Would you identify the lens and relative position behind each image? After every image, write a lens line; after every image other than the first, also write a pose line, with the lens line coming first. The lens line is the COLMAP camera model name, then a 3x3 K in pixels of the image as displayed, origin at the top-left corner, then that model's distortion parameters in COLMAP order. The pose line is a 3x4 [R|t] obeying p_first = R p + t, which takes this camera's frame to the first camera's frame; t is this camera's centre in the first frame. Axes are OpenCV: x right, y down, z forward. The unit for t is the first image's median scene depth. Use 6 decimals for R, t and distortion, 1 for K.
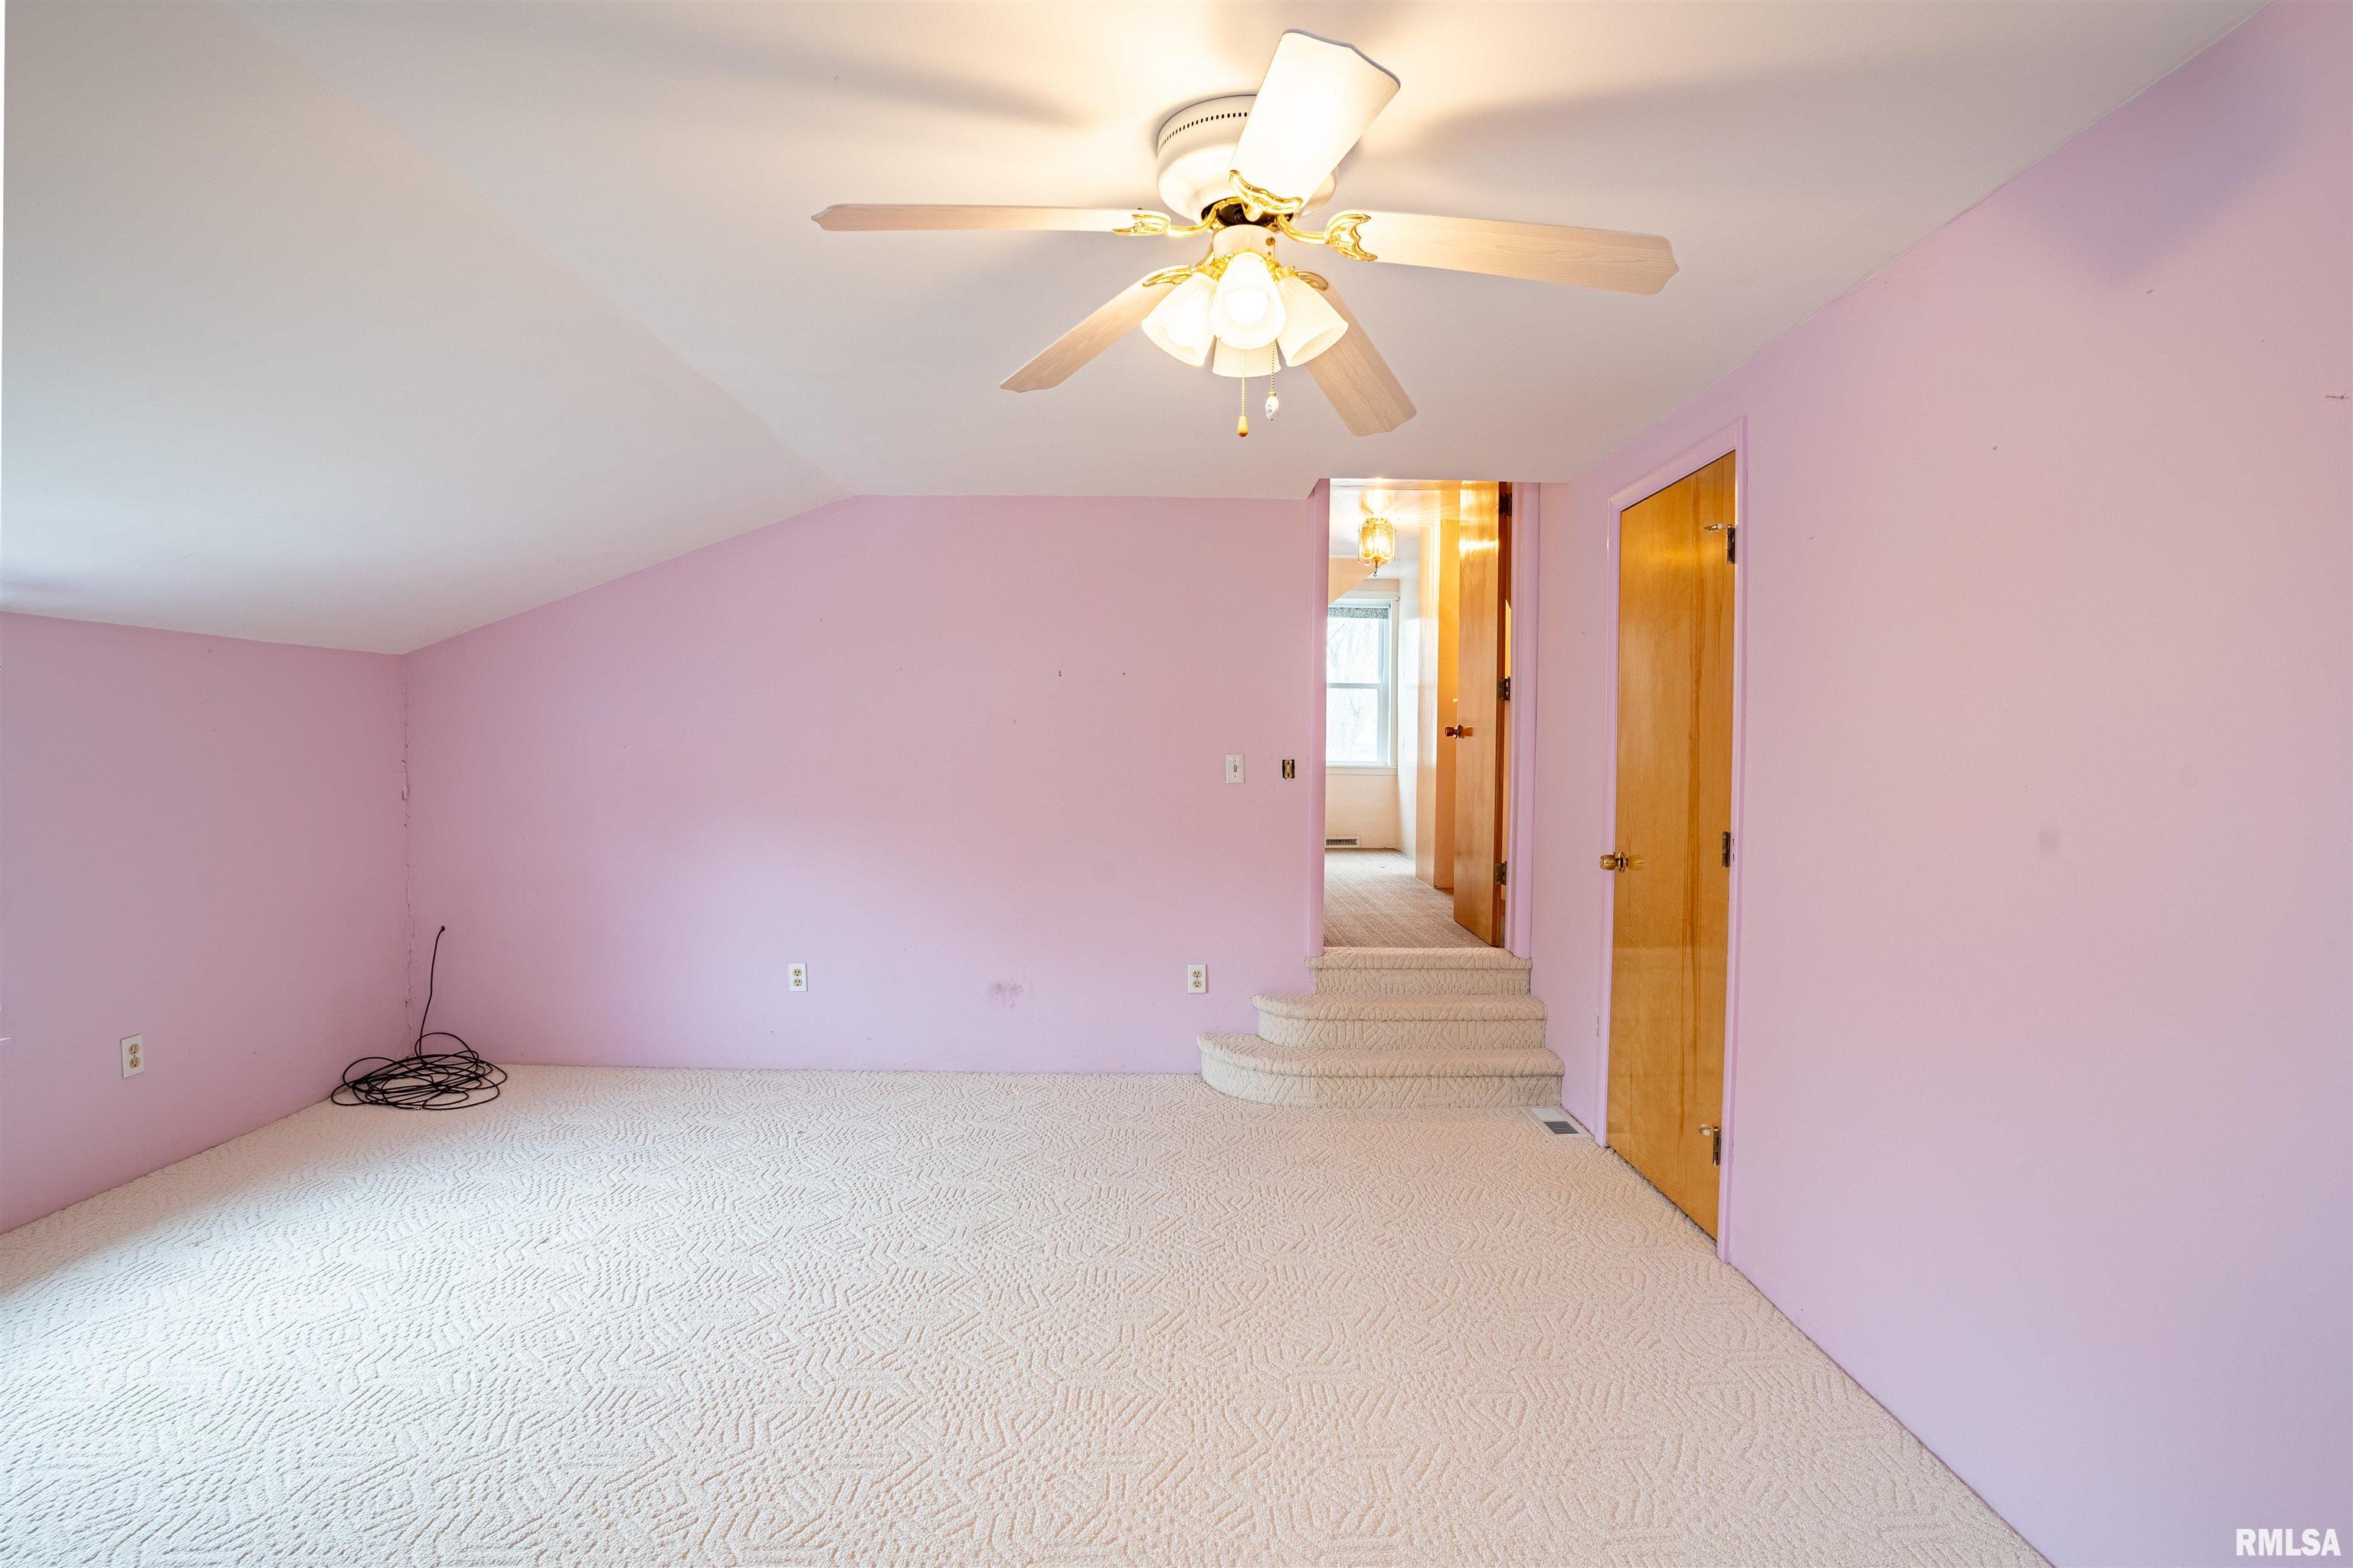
lens RADIAL K [[1178.0, 0, 1168.5], [0, 1178.0, 781.6], [0, 0, 1]] dist [-0.069468, 0.033186]
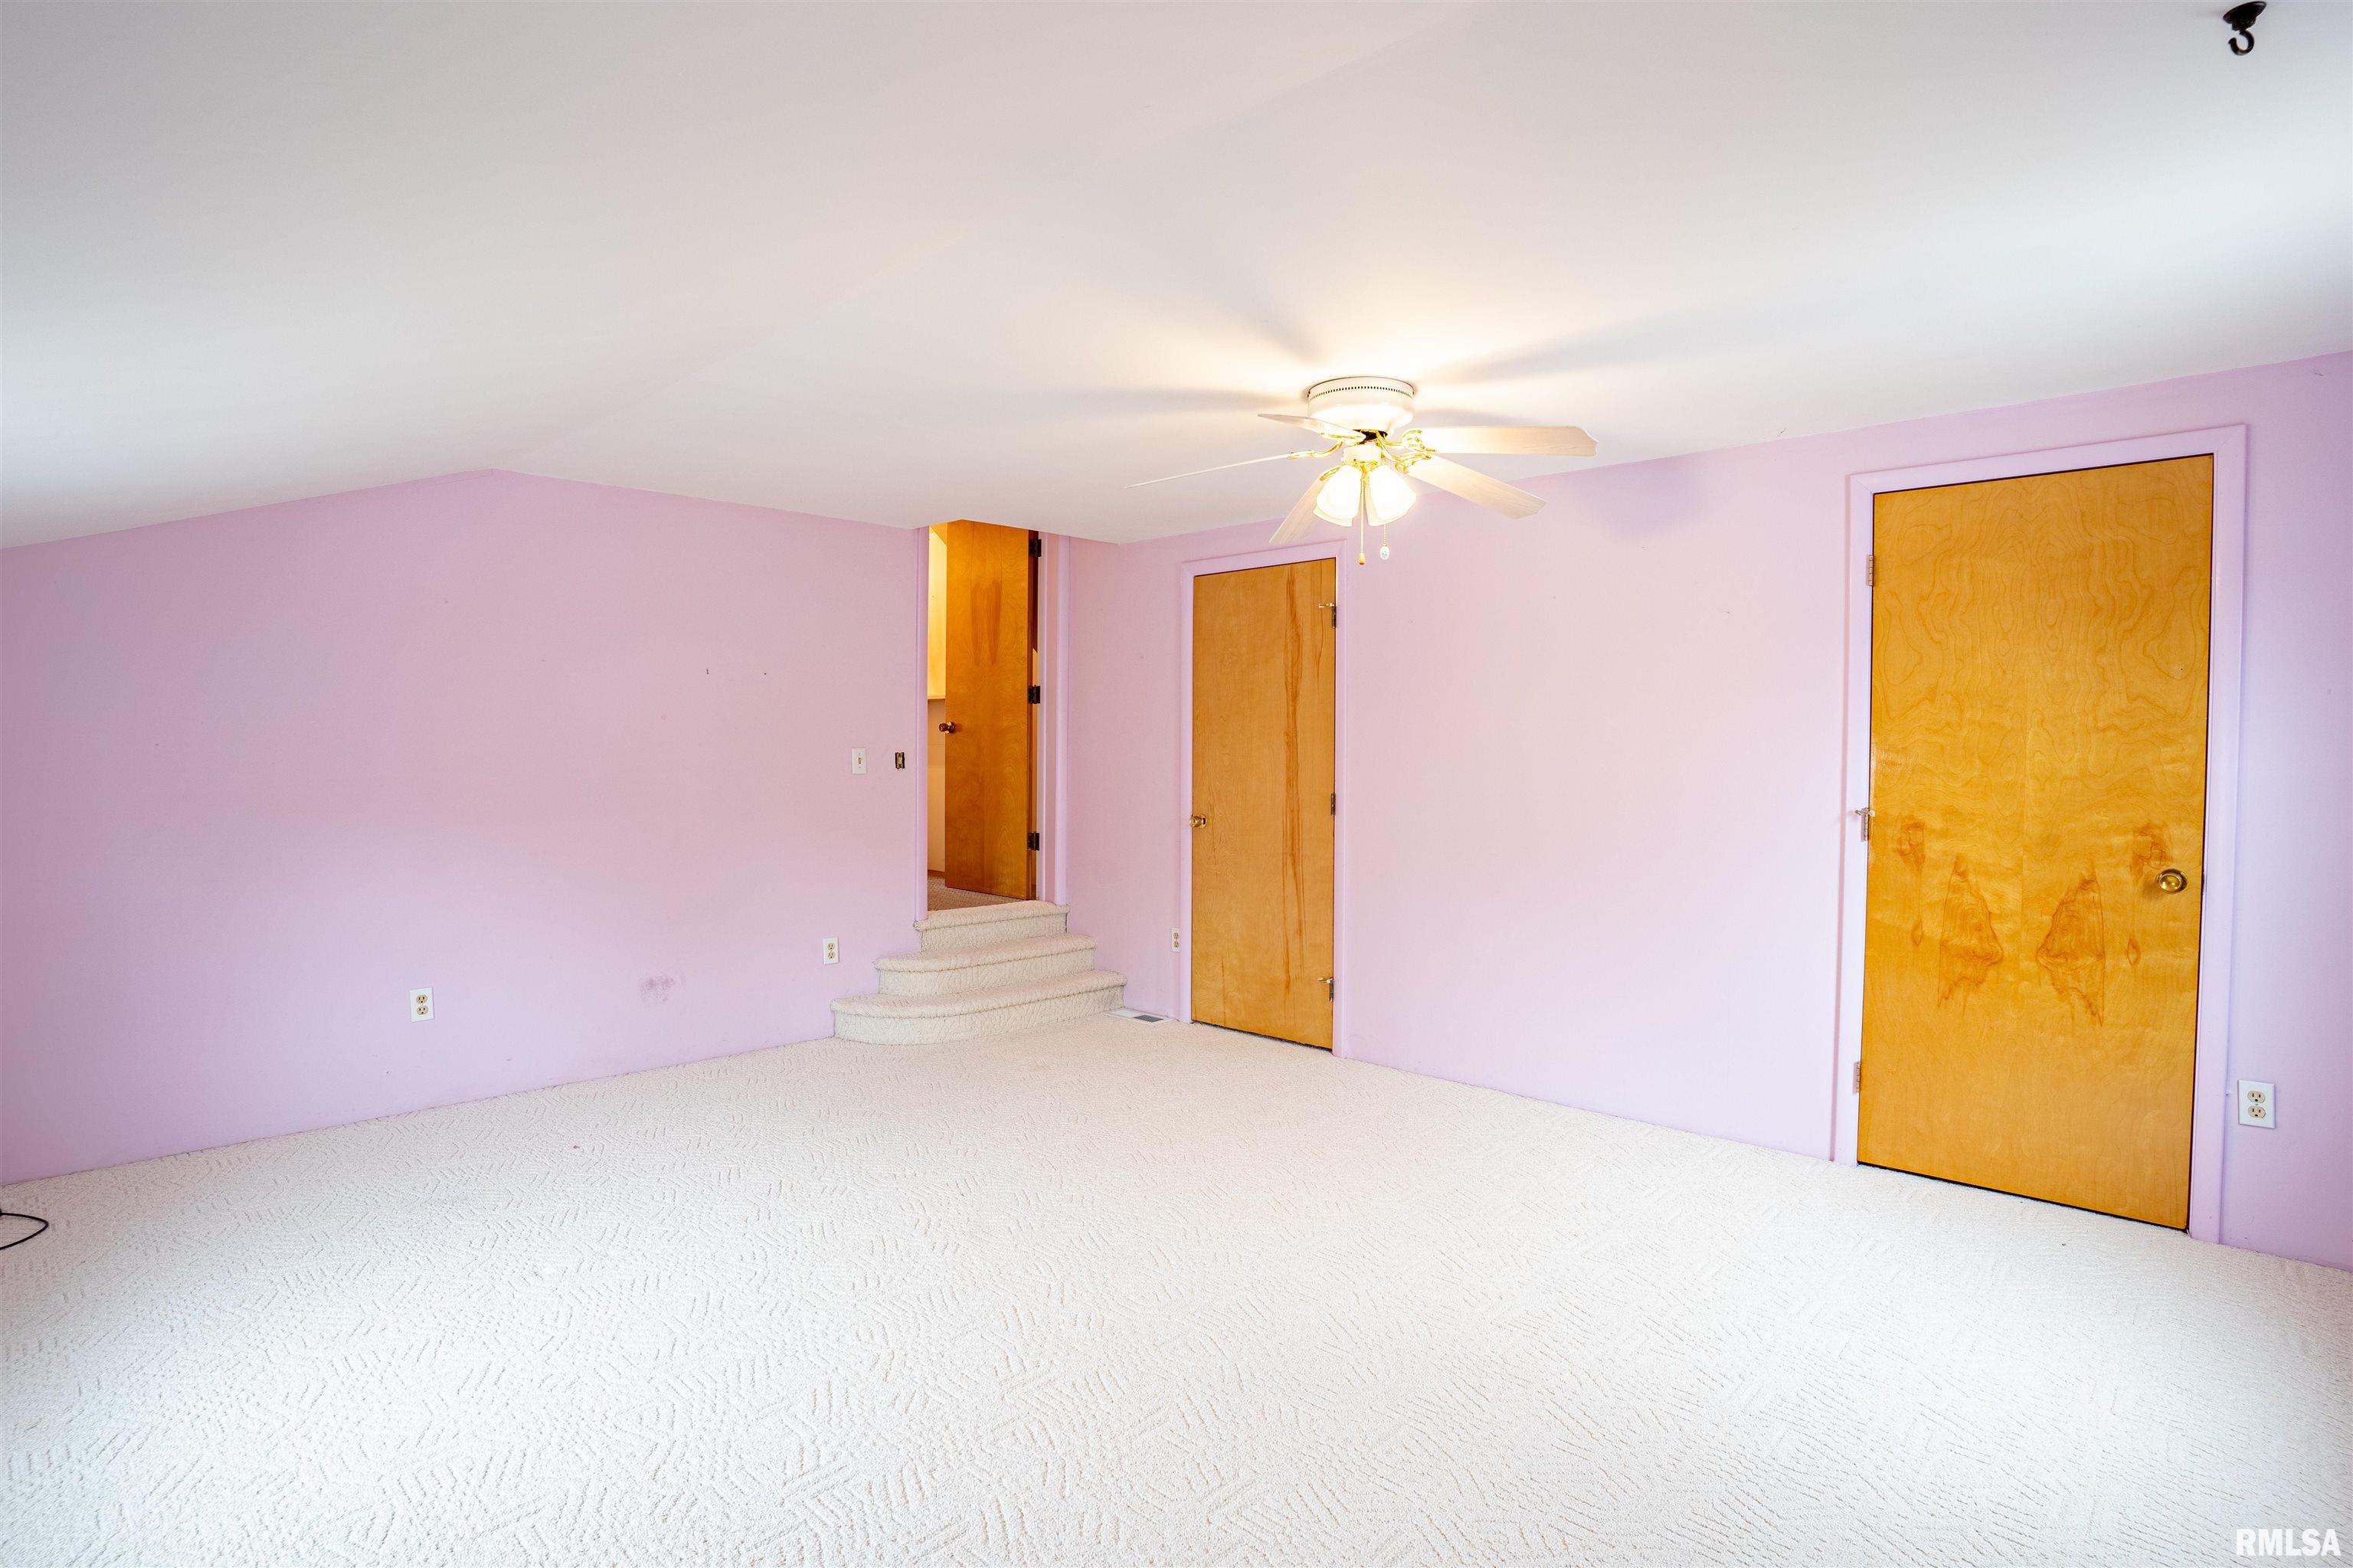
lens RADIAL K [[1178.0, 0, 1168.5], [0, 1178.0, 781.6], [0, 0, 1]] dist [-0.069468, 0.033186]
pose [[0.723857, -0.026919, 0.689425, -0.505686], [0.020727, 0.999636, 0.017269, -0.004521], [-0.689639, 0.001790, 0.724151, -0.021020]]
